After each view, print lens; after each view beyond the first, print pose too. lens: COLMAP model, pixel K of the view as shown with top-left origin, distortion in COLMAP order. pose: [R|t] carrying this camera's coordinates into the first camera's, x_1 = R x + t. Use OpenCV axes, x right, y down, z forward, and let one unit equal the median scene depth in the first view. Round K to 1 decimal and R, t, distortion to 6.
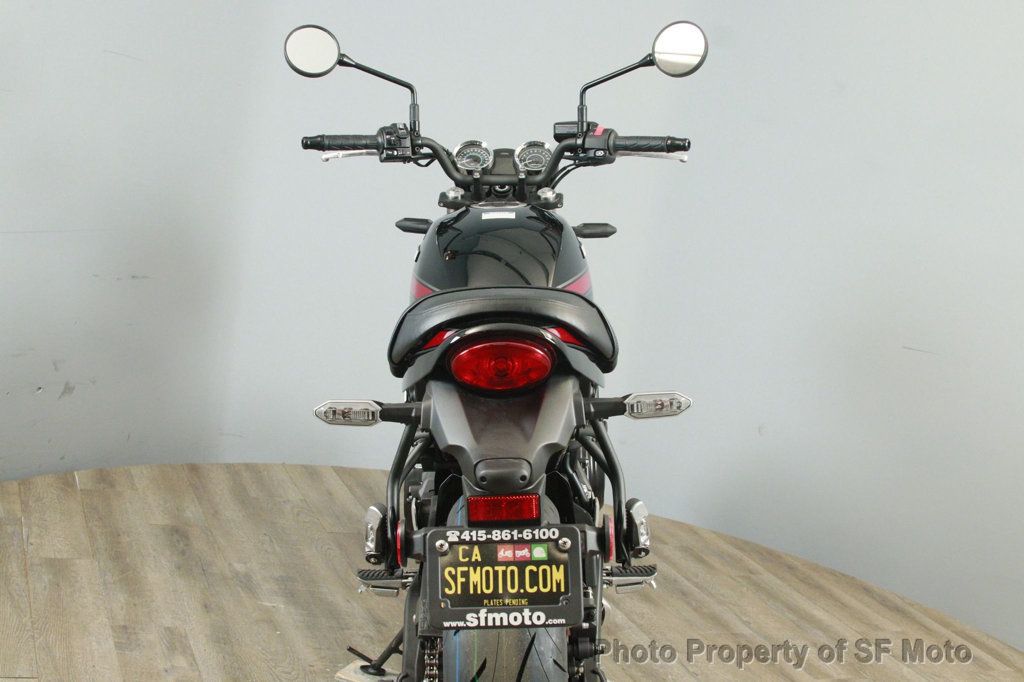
lens RADIAL K [[1366.3, 0, 512.0], [0, 1366.3, 341.0], [0, 0, 1]] dist [-0.119727, -0.008290]
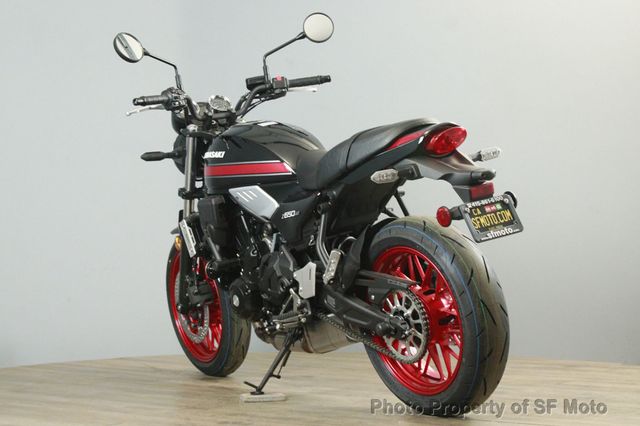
lens RADIAL K [[1347.0, 0, 320.0], [0, 1347.0, 213.0], [0, 0, 1]] dist [-0.014775, -0.000230]
pose [[0.817235, -0.154559, 0.555192, -0.893088], [0.227494, 0.971650, -0.064372, 0.142219], [-0.529503, 0.178910, 0.829227, -0.456745]]
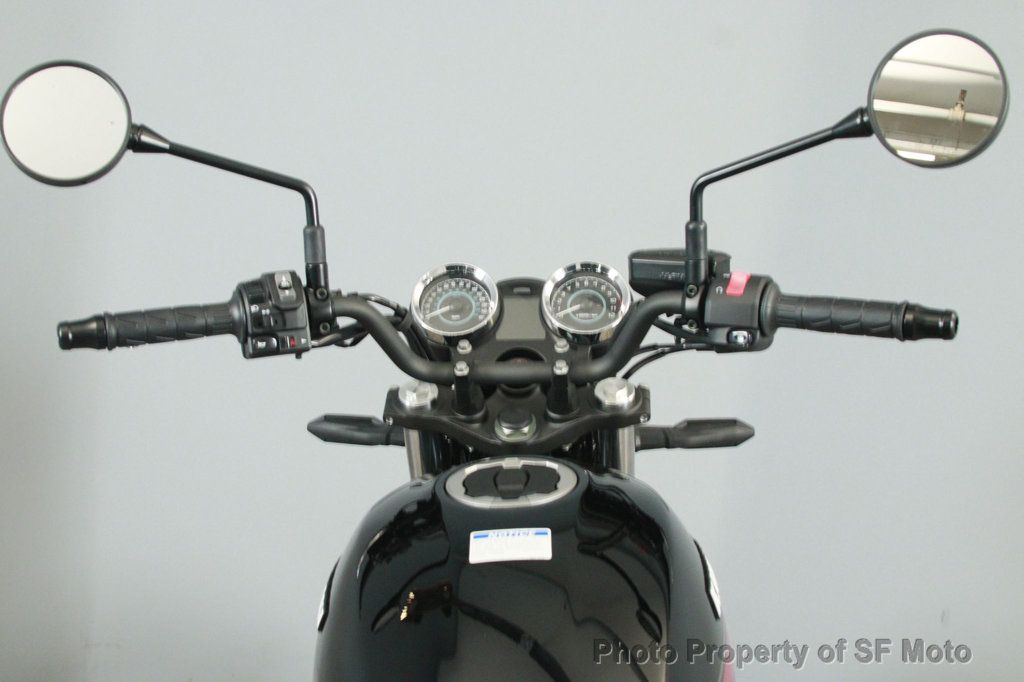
lens RADIAL K [[1429.4, 0, 512.0], [0, 1429.4, 341.0], [0, 0, 1]] dist [-0.104225, 0.019805]
pose [[0.999320, -0.031279, -0.019531, 0.000552], [0.032625, 0.996807, 0.072879, -0.170106], [0.017189, -0.073467, 0.997150, 0.542137]]
